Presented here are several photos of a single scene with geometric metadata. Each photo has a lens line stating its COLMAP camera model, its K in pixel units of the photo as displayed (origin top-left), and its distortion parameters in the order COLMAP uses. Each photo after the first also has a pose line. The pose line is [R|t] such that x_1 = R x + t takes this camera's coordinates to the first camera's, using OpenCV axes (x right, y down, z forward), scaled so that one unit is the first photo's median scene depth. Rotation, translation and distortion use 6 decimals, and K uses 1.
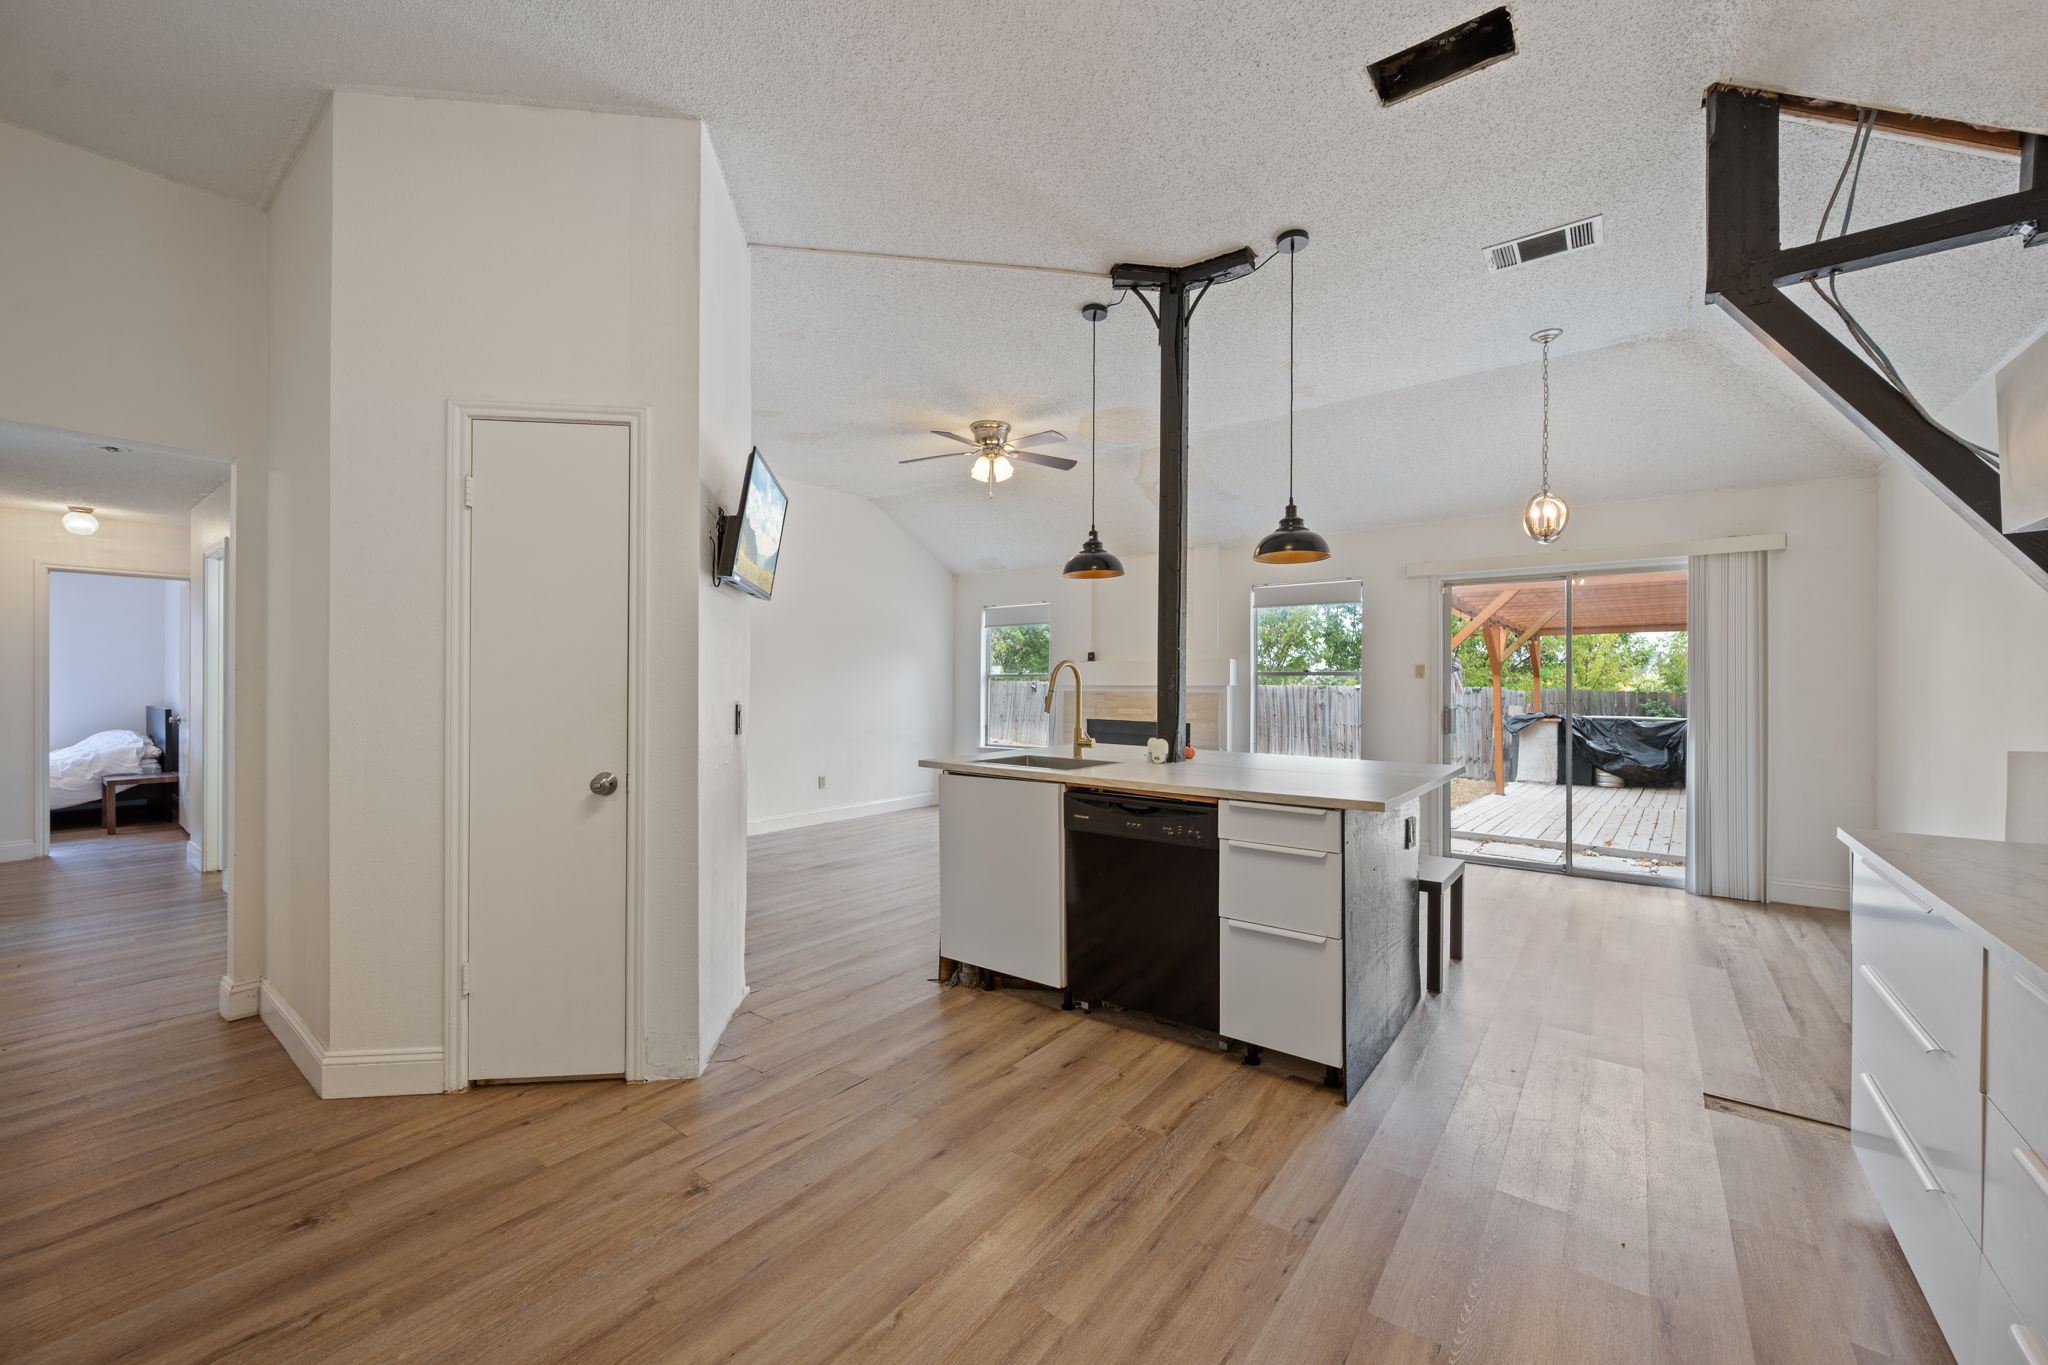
lens RADIAL K [[800.3, 0, 1019.2], [0, 800.3, 690.7], [0, 0, 1]] dist [-0.002407, -0.000679]
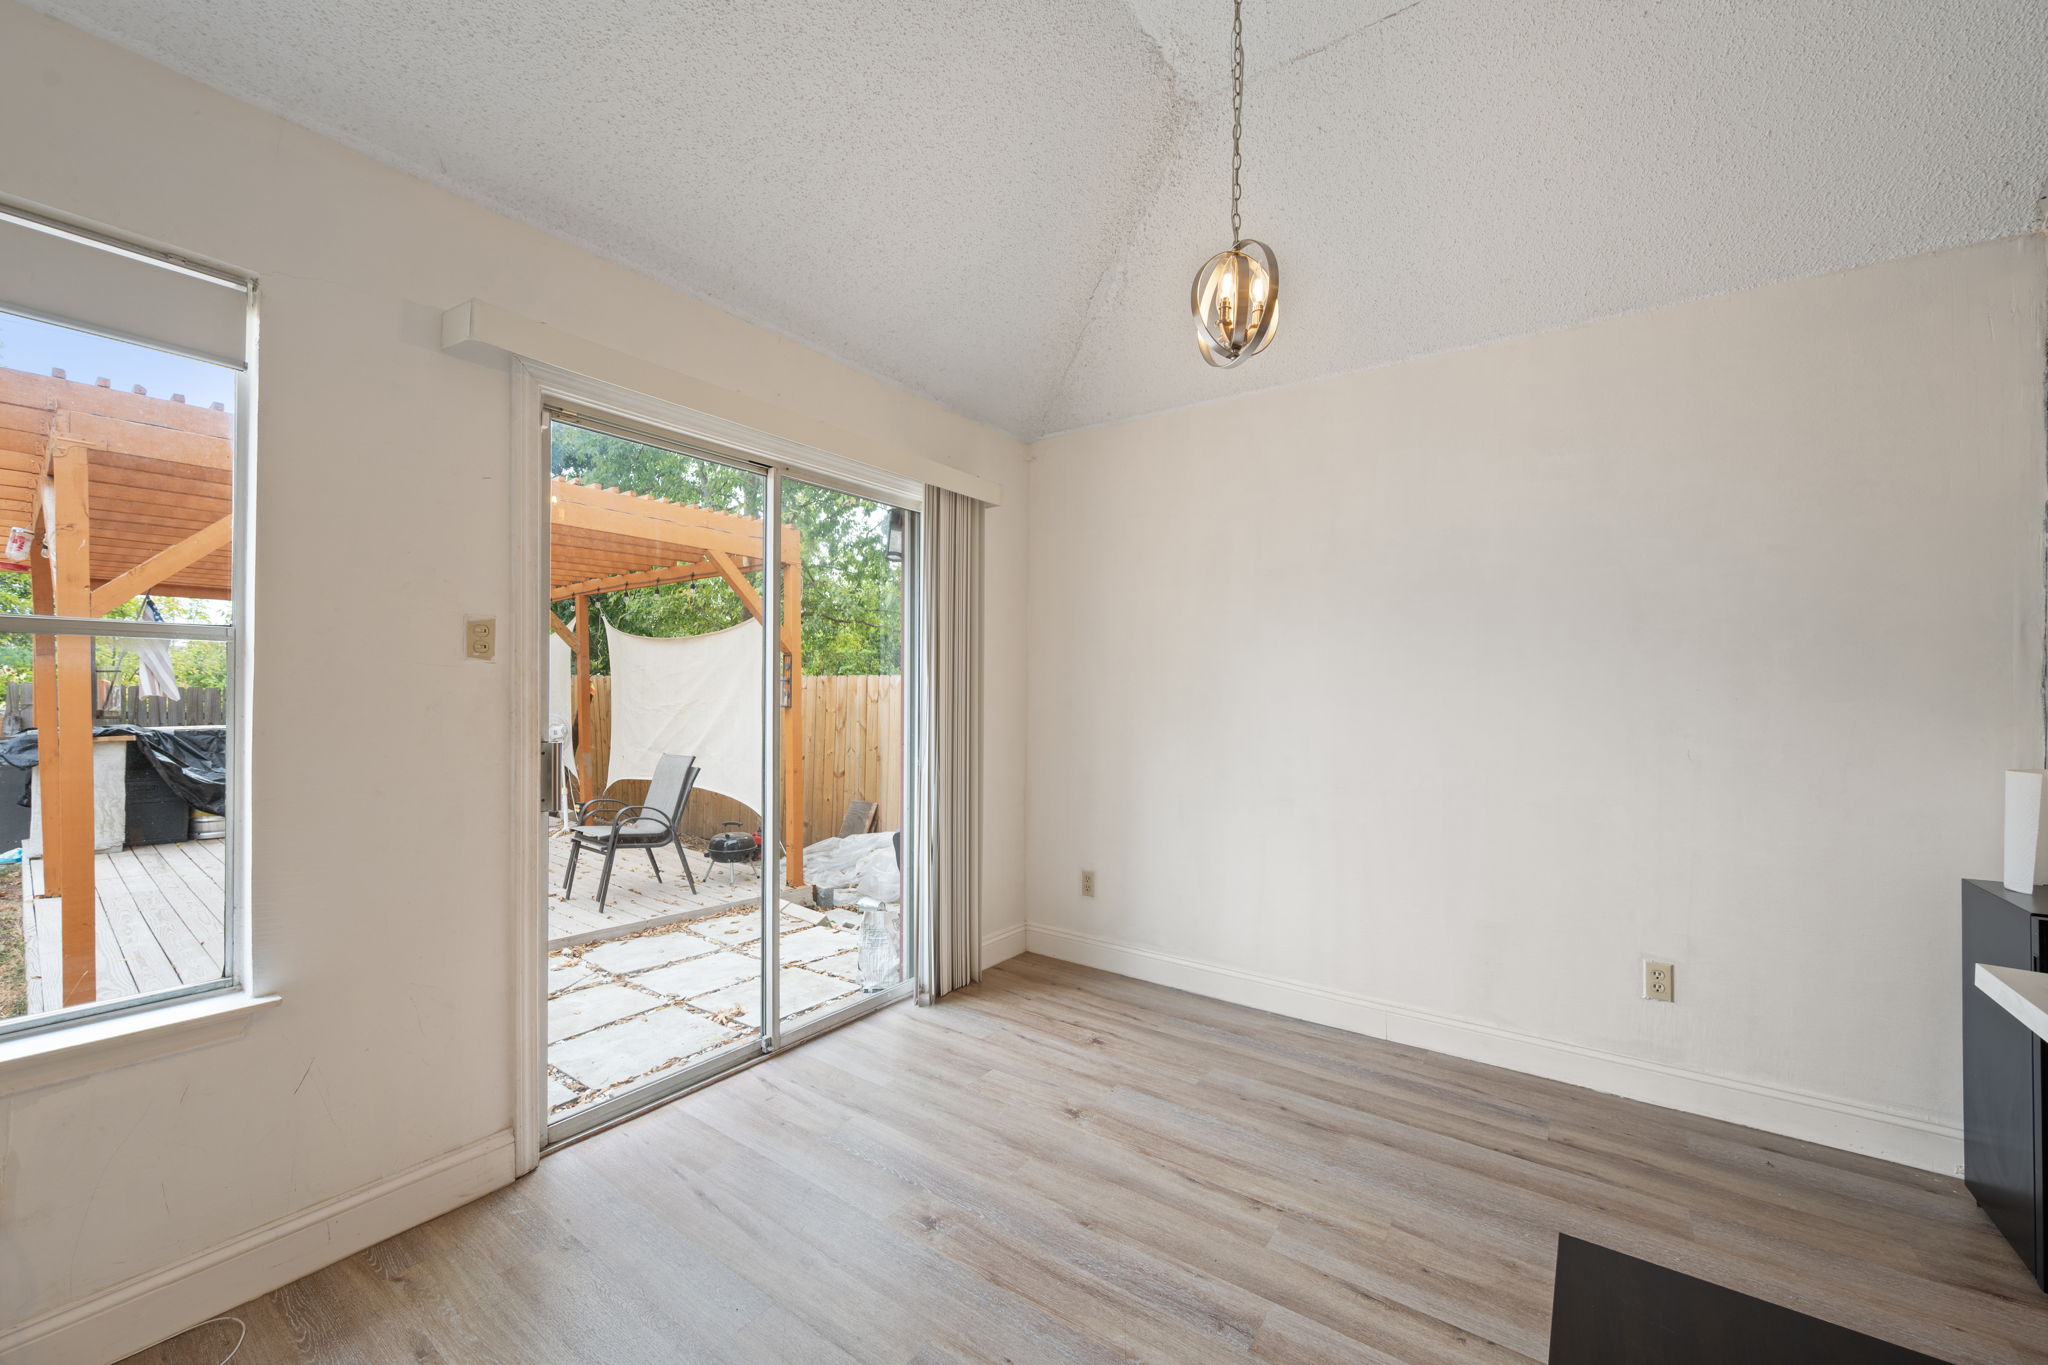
lens RADIAL K [[800.3, 0, 1017.2], [0, 800.3, 686.4], [0, 0, 1]] dist [-0.002407, -0.000679]
pose [[-0.032153, 0.000333, 0.999483, 0.266144], [-0.002510, 0.999997, -0.000414, -0.007466], [-0.999480, -0.002522, -0.032152, 1.345402]]
